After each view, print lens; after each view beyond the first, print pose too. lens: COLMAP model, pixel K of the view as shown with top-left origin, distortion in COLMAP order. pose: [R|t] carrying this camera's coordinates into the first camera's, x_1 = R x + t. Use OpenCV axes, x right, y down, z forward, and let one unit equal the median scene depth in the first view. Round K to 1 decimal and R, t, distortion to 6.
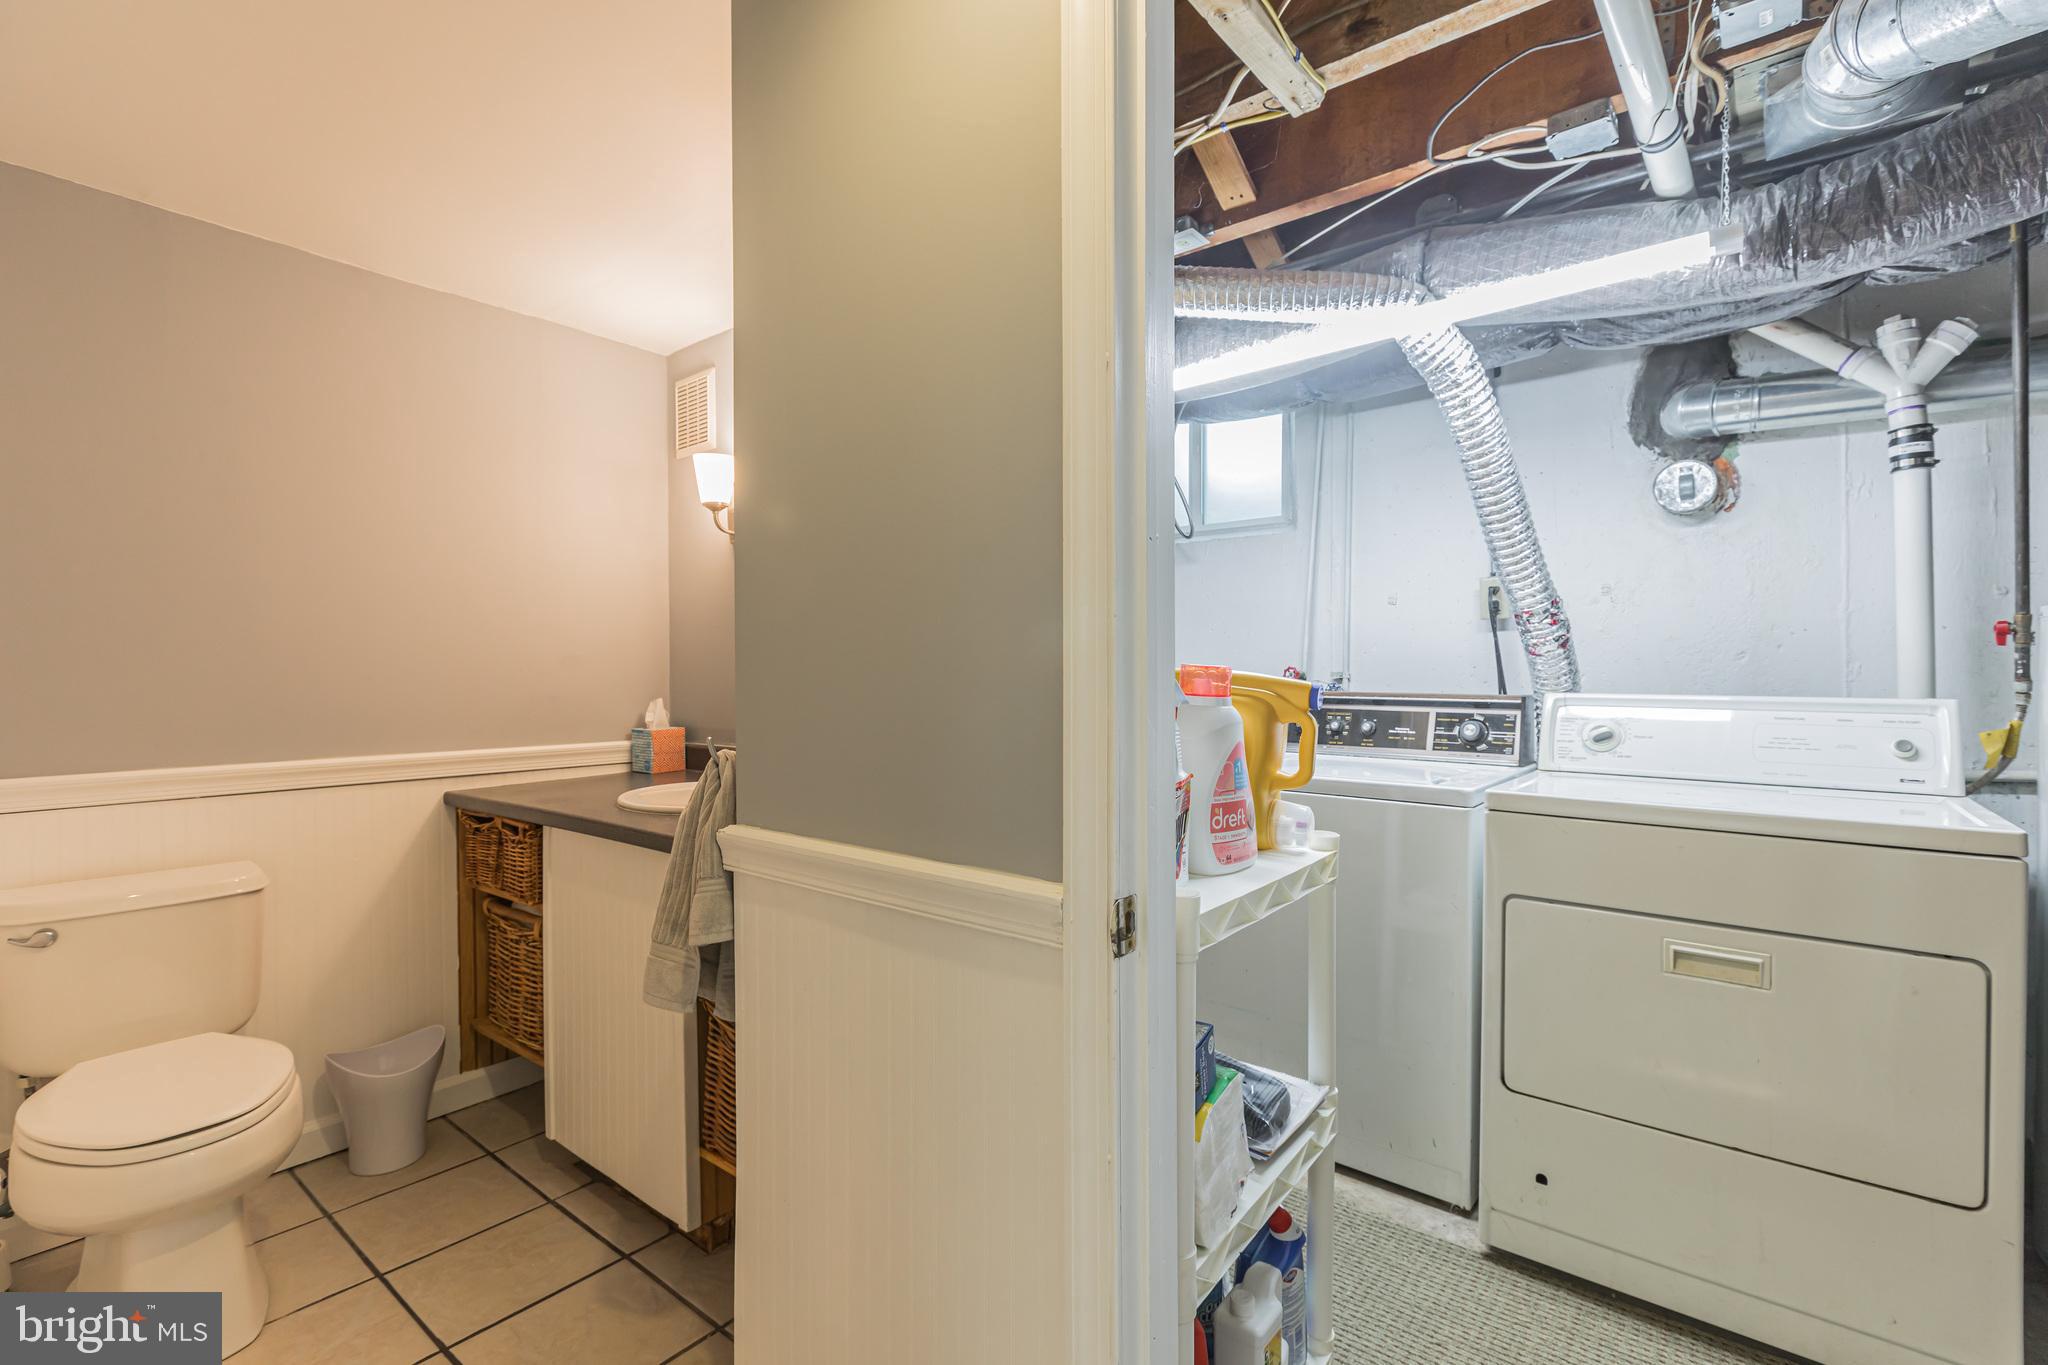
lens RADIAL K [[925.4, 0, 1025.4], [0, 925.4, 670.7], [0, 0, 1]] dist [0.001598, -0.000375]
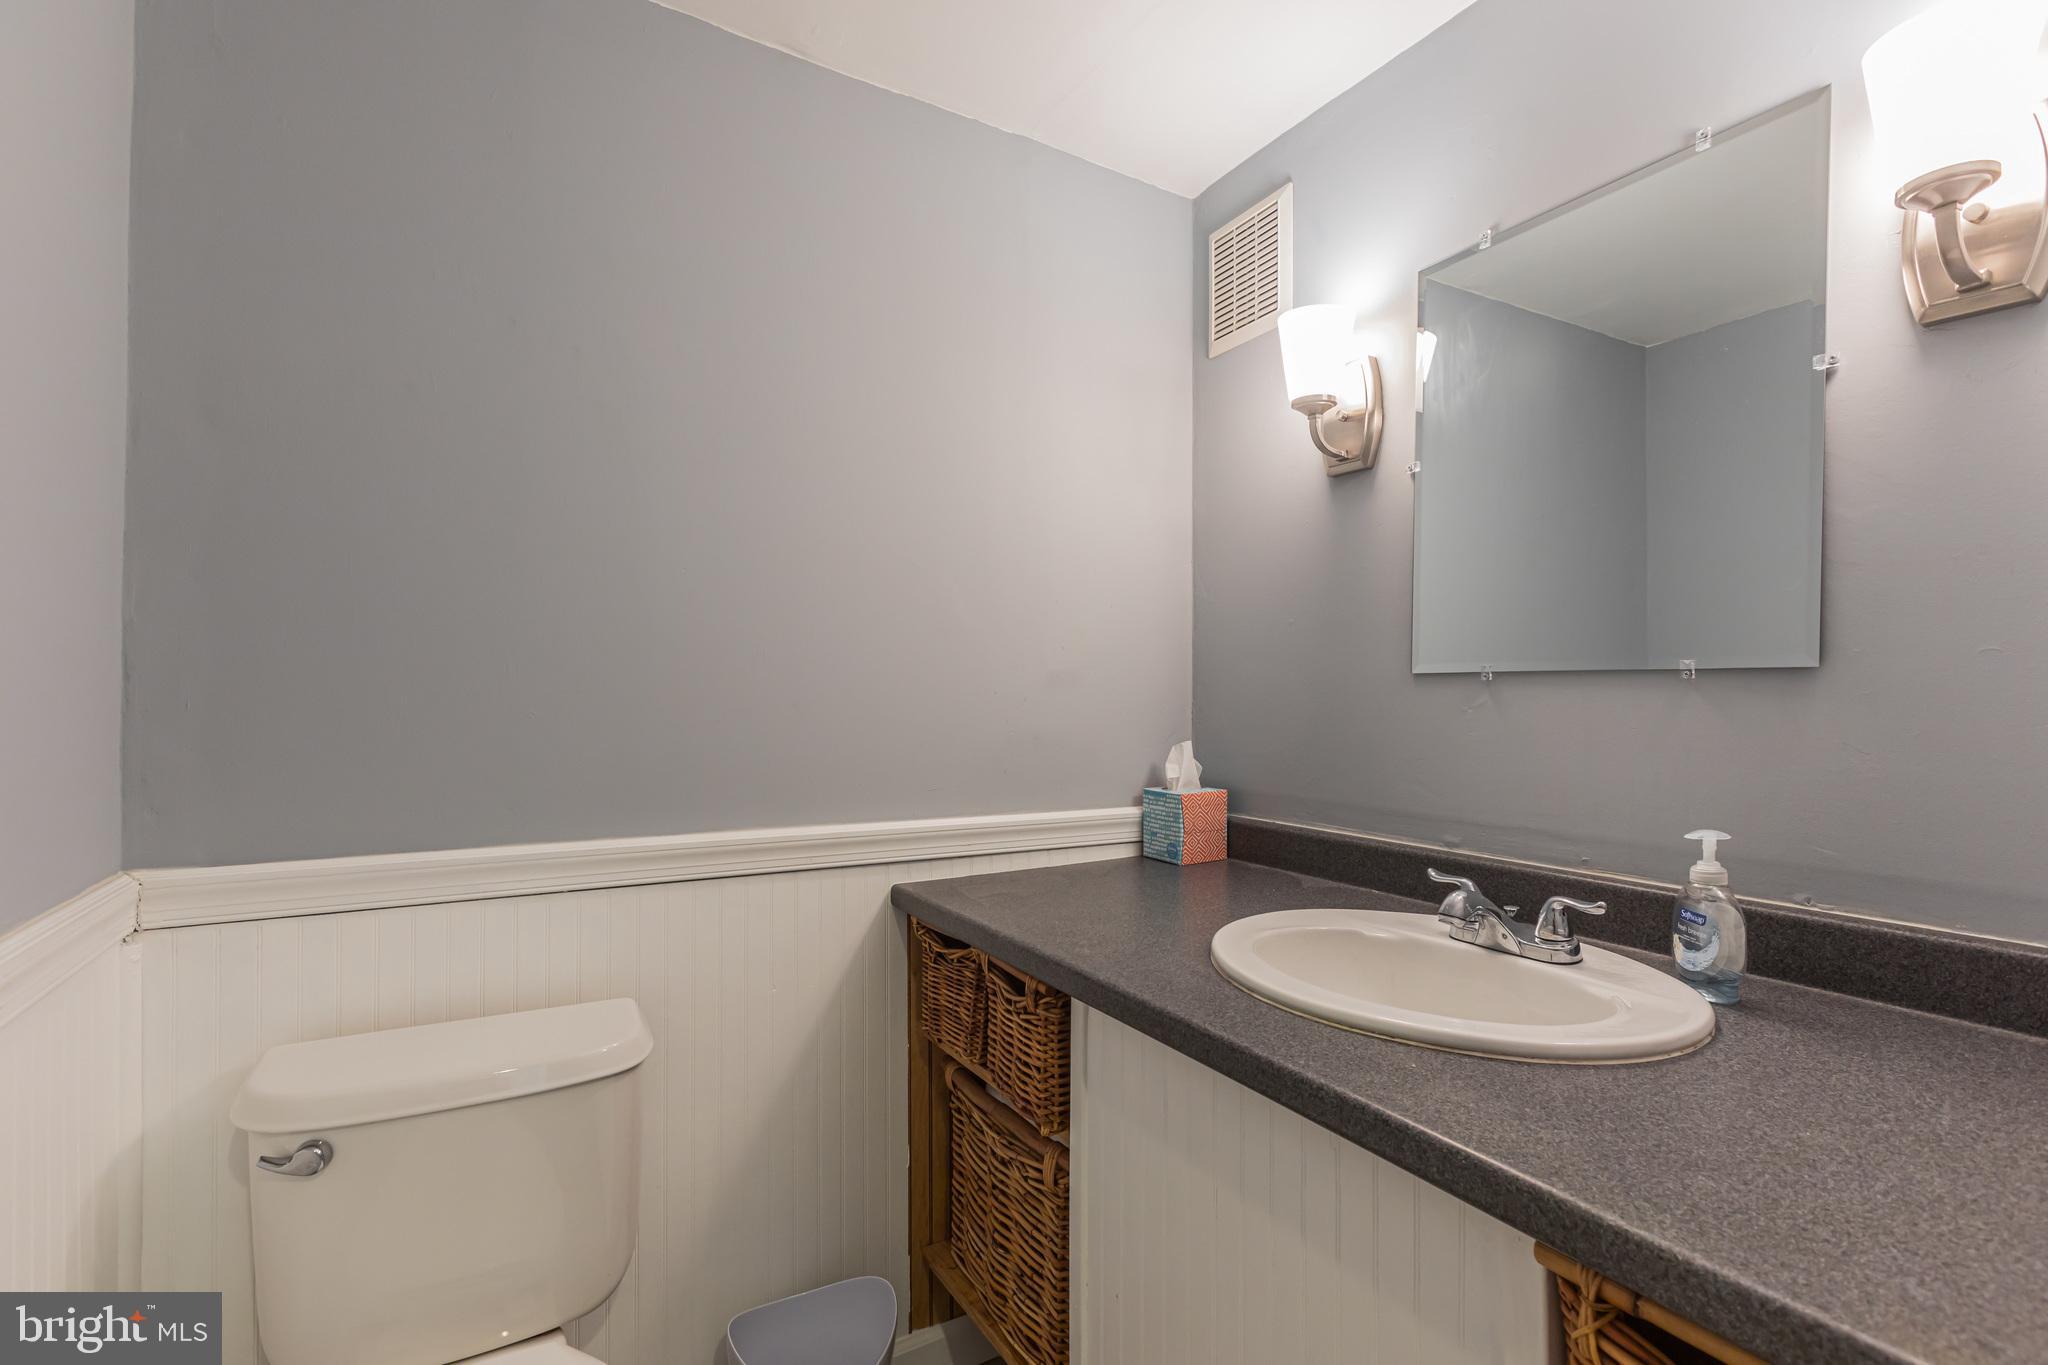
lens RADIAL K [[925.4, 0, 1021.5], [0, 925.4, 690.9], [0, 0, 1]] dist [0.001598, -0.000375]
pose [[0.931922, 0.005550, -0.362616, -0.280945], [-0.008032, 0.999954, -0.005337, 0.000535], [0.362570, 0.007886, 0.931923, 0.392186]]
